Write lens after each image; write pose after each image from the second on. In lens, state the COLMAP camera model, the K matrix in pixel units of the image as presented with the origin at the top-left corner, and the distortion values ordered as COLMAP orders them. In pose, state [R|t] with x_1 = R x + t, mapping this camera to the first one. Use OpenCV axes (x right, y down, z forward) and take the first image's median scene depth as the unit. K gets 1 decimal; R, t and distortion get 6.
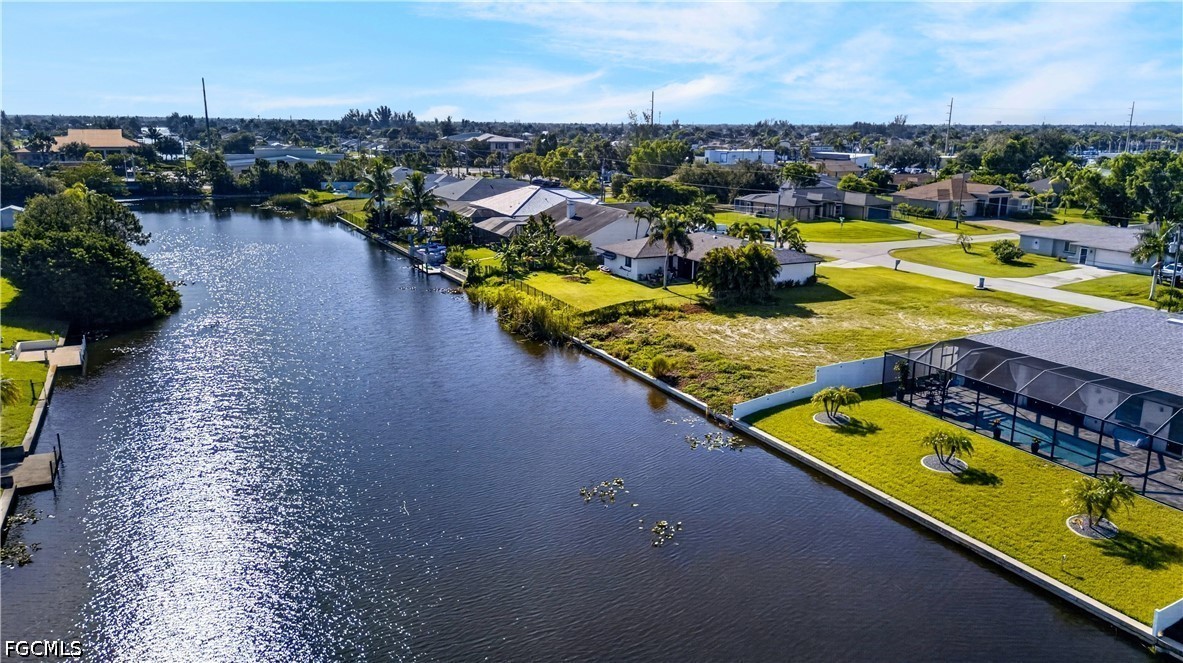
lens RADIAL K [[827.1, 0, 595.7], [0, 827.1, 334.7], [0, 0, 1]] dist [0.080307, -0.093298]
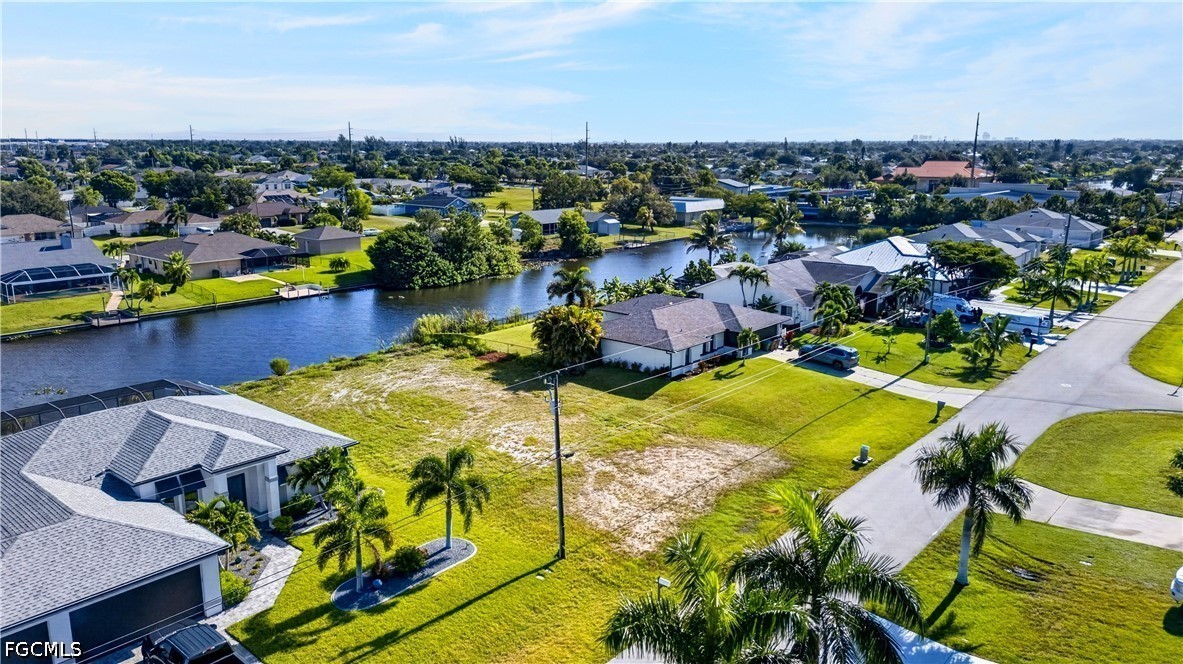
lens RADIAL K [[845.7, 0, 616.0], [0, 845.7, 307.0], [0, 0, 1]] dist [0.083112, -0.097087]
pose [[0.400071, 0.166400, -0.901252, 0.577480], [-0.223168, 0.971467, 0.080298, -0.108269], [0.888898, 0.169006, 0.425791, 0.355881]]
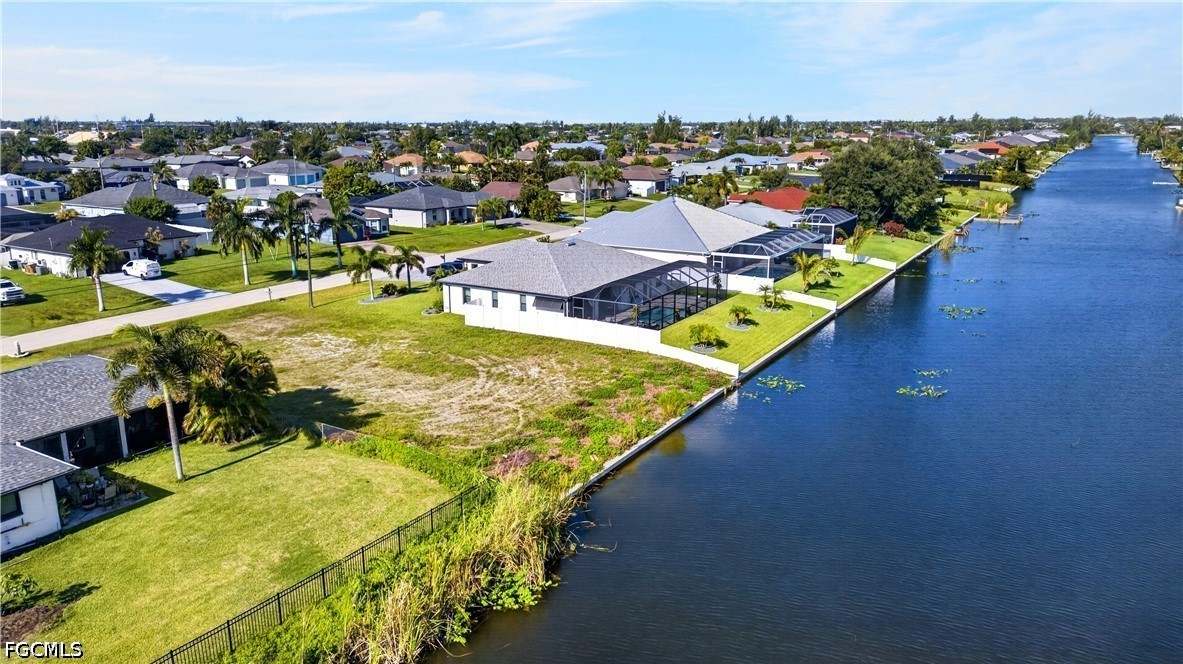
lens RADIAL K [[827.1, 0, 595.7], [0, 827.1, 335.2], [0, 0, 1]] dist [0.080307, -0.093298]
pose [[-0.531862, -0.214032, 0.819337, -0.231829], [0.204274, 0.906535, 0.369413, -0.145997], [-0.821824, 0.363846, -0.438431, 0.571179]]
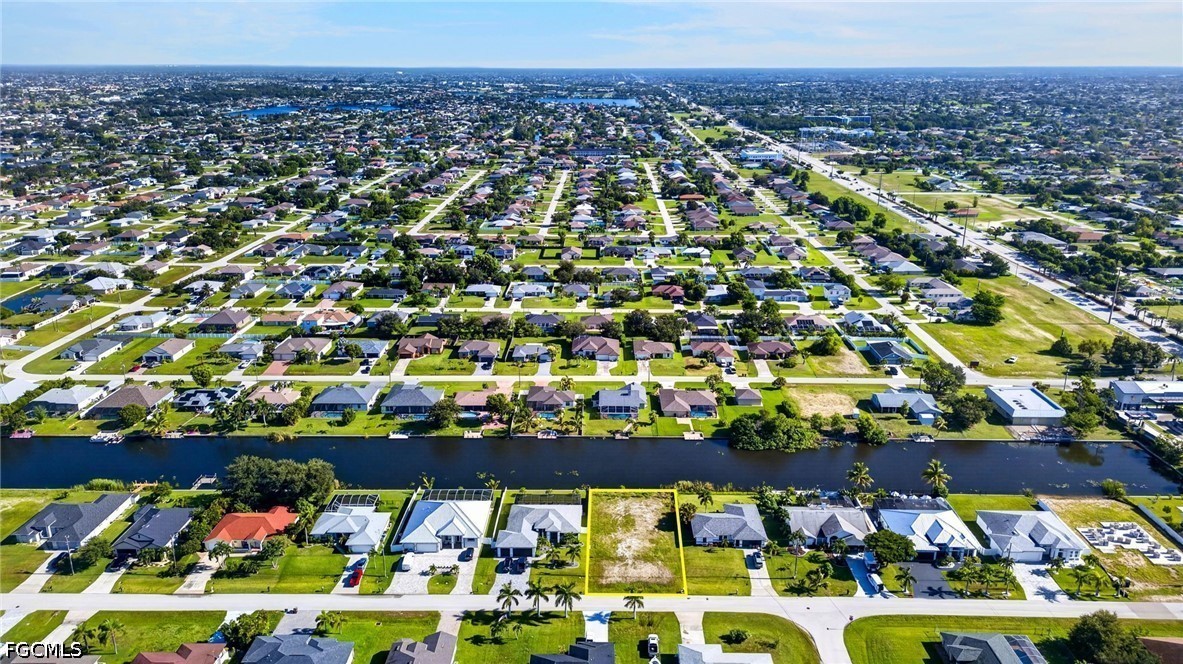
lens RADIAL K [[827.1, 0, 595.7], [0, 827.1, 335.2], [0, 0, 1]] dist [0.080307, -0.093298]
pose [[-0.459650, 0.266723, -0.847101, 1.391243], [-0.220180, 0.889832, 0.399650, -0.917814], [0.860374, 0.370214, -0.350284, 0.827019]]
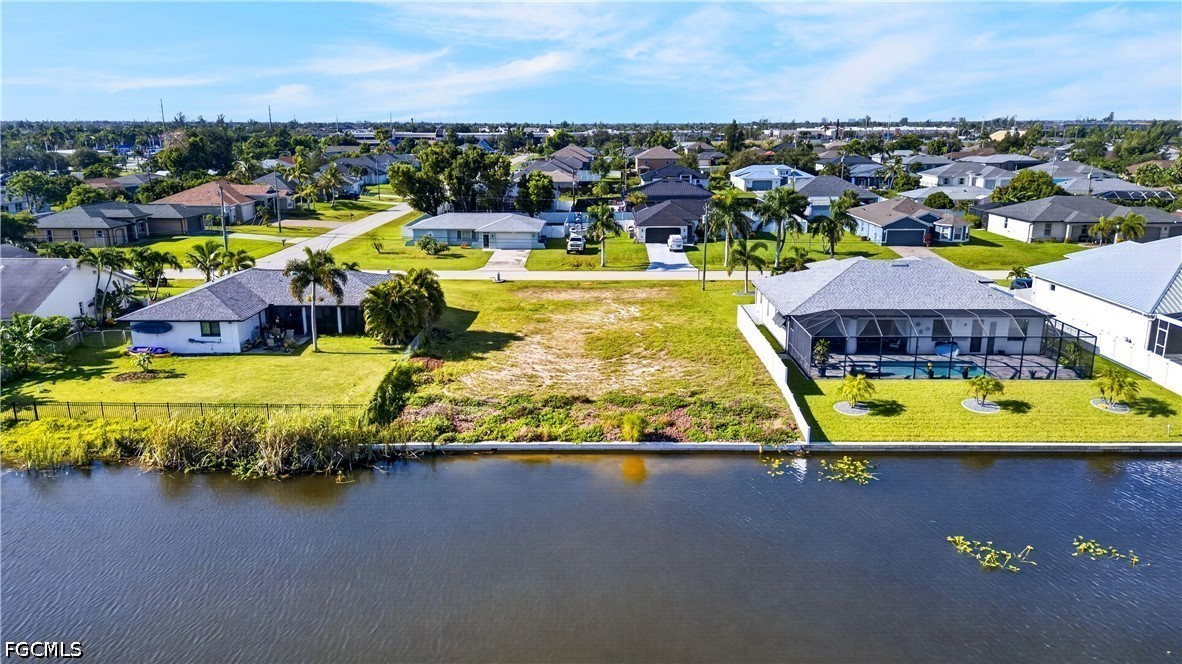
lens RADIAL K [[826.4, 0, 595.2], [0, 826.4, 335.2], [0, 0, 1]] dist [0.080307, -0.093298]
pose [[0.455548, -0.225976, 0.861052, -0.247005], [0.220593, 0.965733, 0.136742, -0.066427], [-0.862447, 0.127649, 0.489787, 0.251774]]
